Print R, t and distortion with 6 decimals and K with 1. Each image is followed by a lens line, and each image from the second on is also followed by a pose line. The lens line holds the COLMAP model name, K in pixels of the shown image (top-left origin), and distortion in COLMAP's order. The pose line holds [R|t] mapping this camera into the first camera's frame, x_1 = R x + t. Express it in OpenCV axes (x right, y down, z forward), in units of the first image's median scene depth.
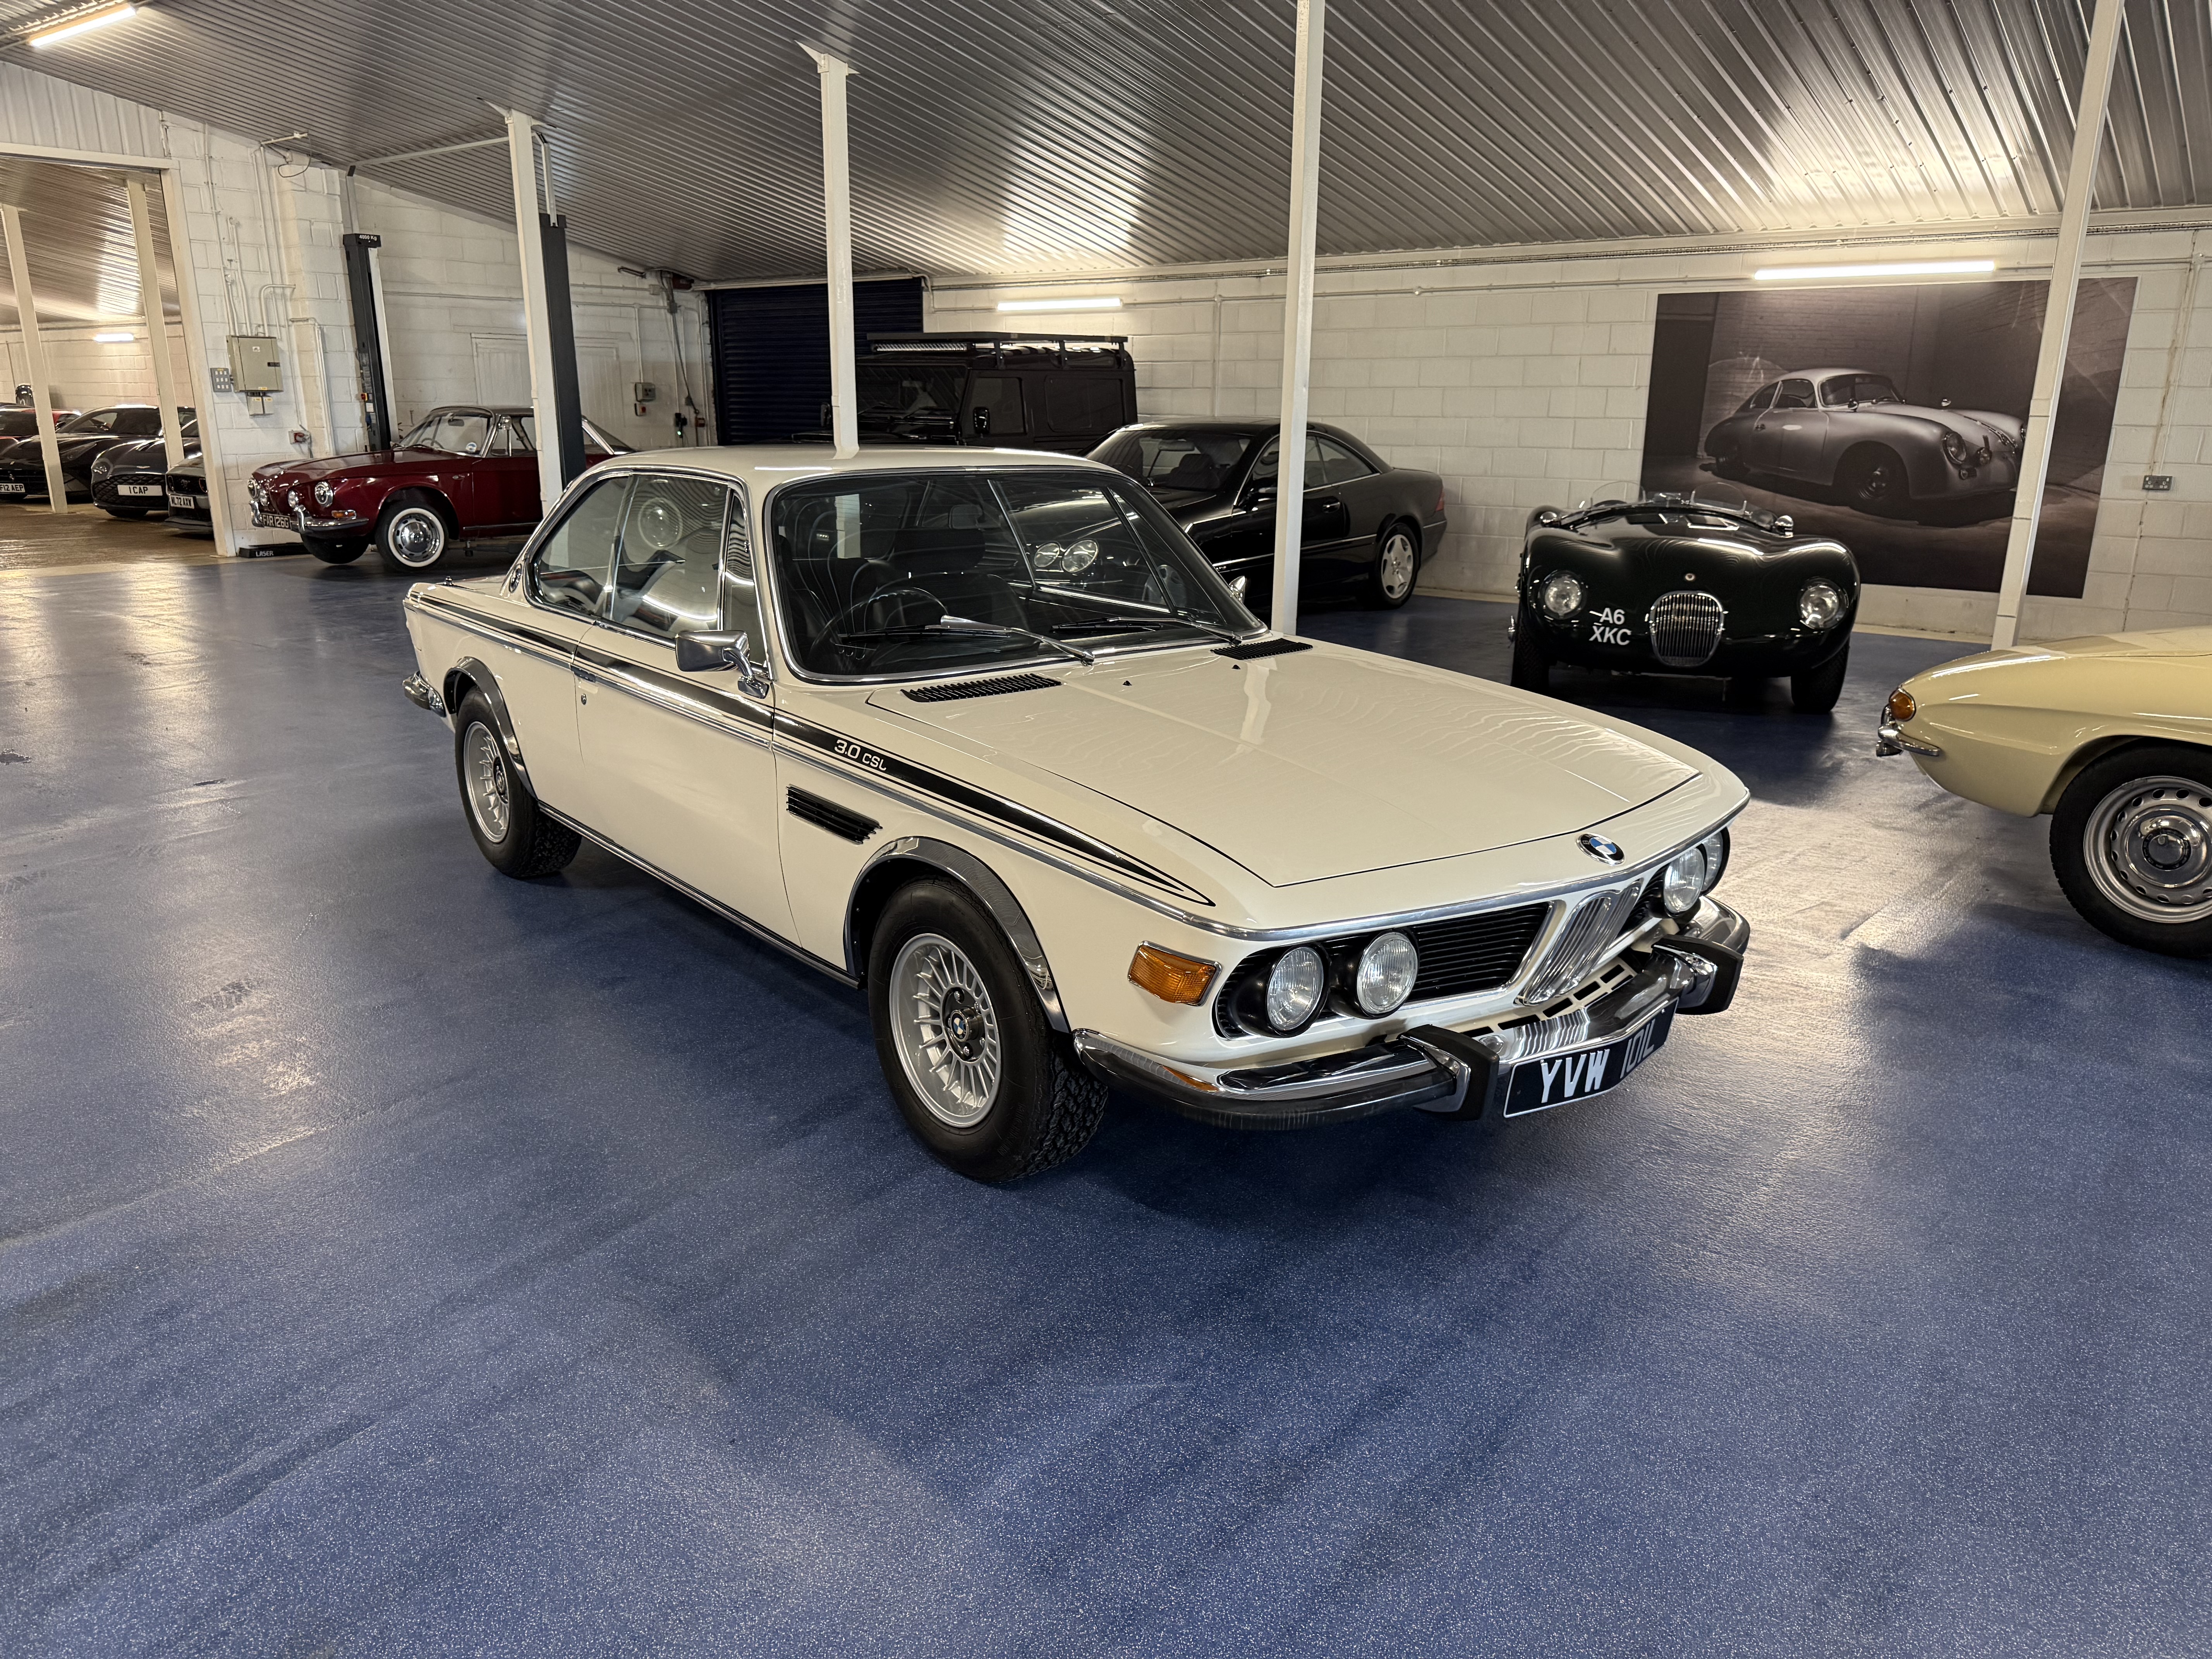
lens RADIAL K [[1564.3, 0, 1113.7], [0, 1564.3, 834.8], [0, 0, 1]] dist [0.020147, -0.019730]
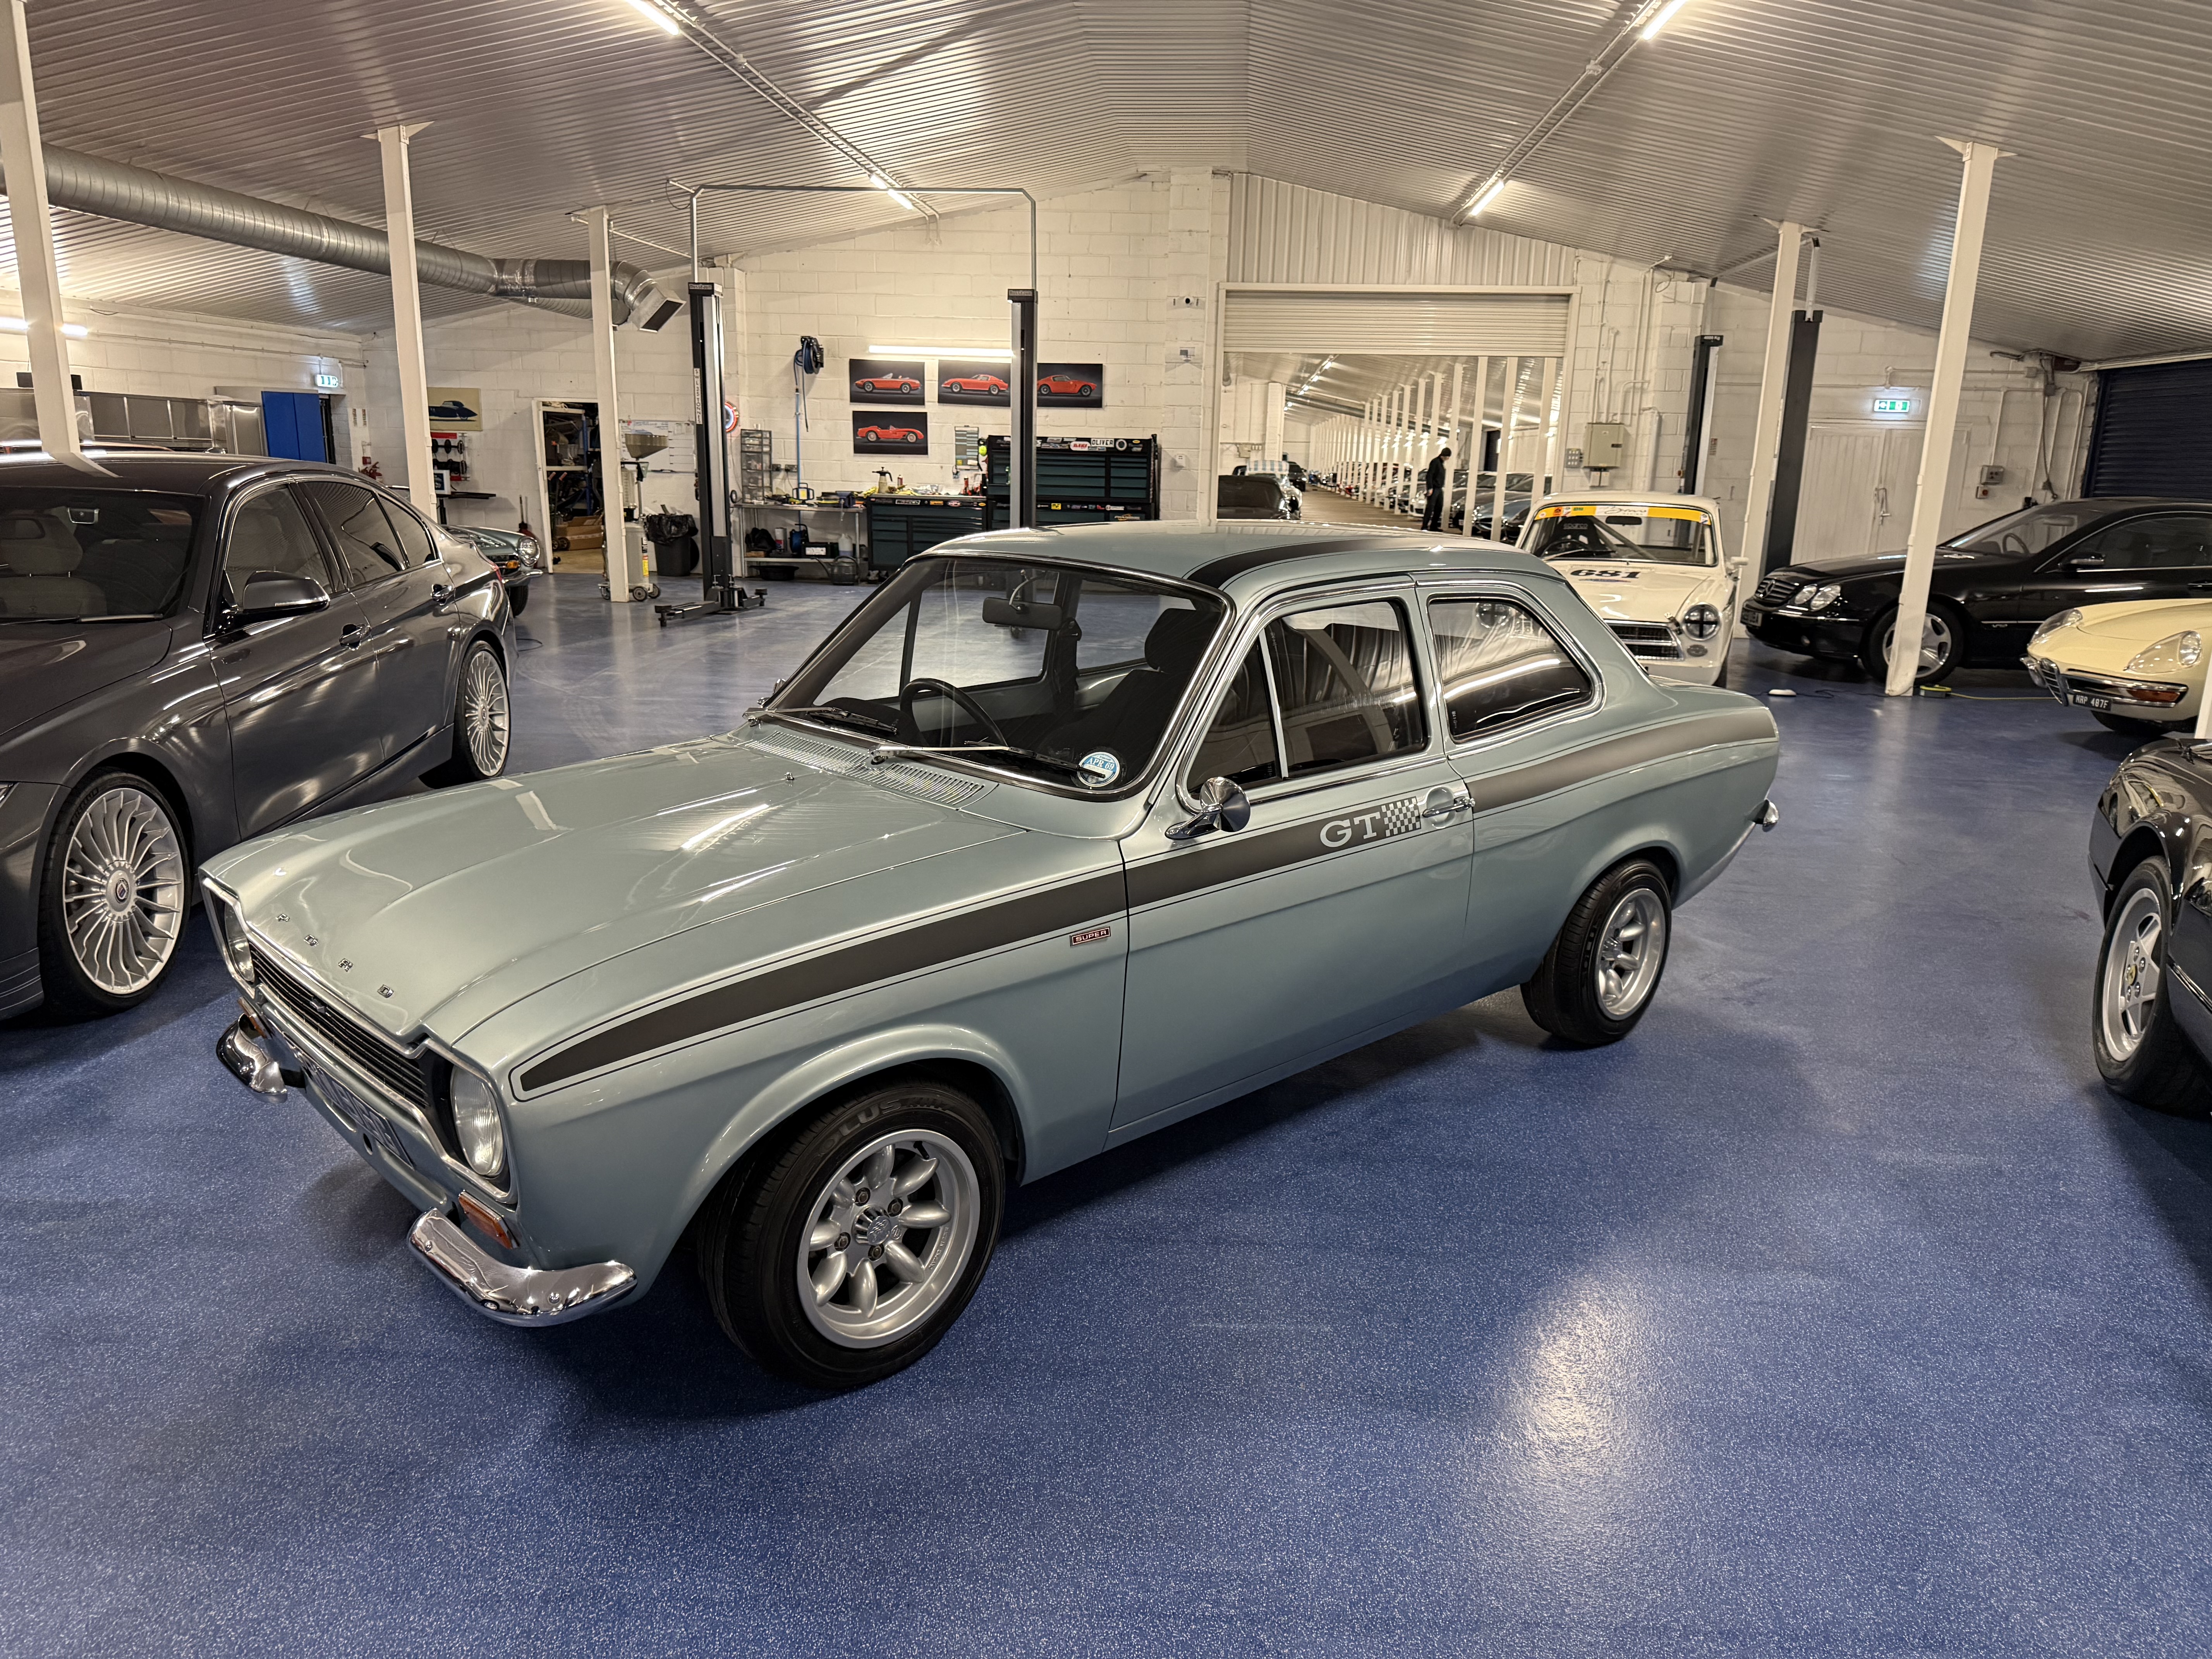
lens RADIAL K [[1562.6, 0, 1112.5], [0, 1562.6, 833.3], [0, 0, 1]] dist [0.057137, -0.060869]
pose [[0.544703, 0.209341, -0.812080, 0.315334], [-0.251929, 0.964463, 0.079641, -0.007674], [0.799894, 0.161205, 0.578085, 0.028980]]
